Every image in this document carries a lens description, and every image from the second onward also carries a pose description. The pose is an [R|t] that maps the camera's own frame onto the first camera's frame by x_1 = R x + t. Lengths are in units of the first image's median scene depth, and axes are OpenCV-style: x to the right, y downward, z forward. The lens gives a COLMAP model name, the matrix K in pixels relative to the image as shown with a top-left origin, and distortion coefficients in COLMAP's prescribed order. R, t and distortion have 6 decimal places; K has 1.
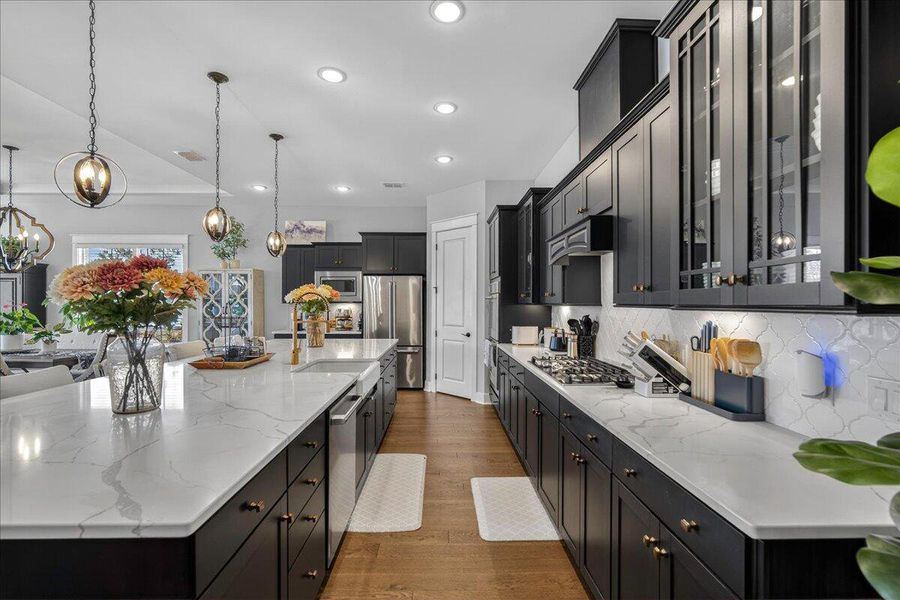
lens RADIAL K [[394.1, 0, 441.3], [0, 394.1, 302.6], [0, 0, 1]] dist [-0.005410, 0.002387]
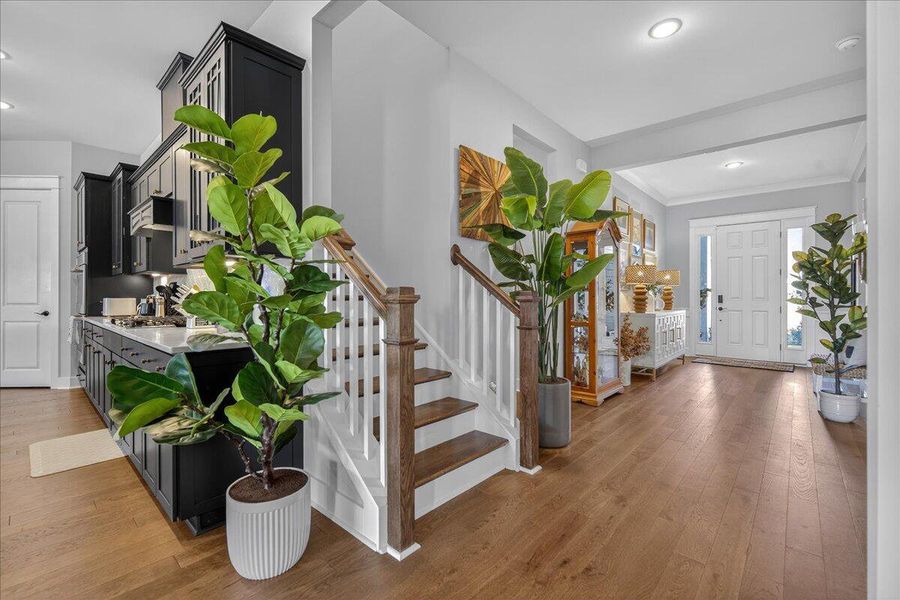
lens RADIAL K [[394.1, 0, 450.1], [0, 394.1, 295.0], [0, 0, 1]] dist [-0.005410, 0.002387]
pose [[0.680561, -0.006078, 0.732666, 0.051815], [0.005338, 0.999980, 0.003337, 0.053923], [-0.732672, 0.001641, 0.680580, -0.311526]]
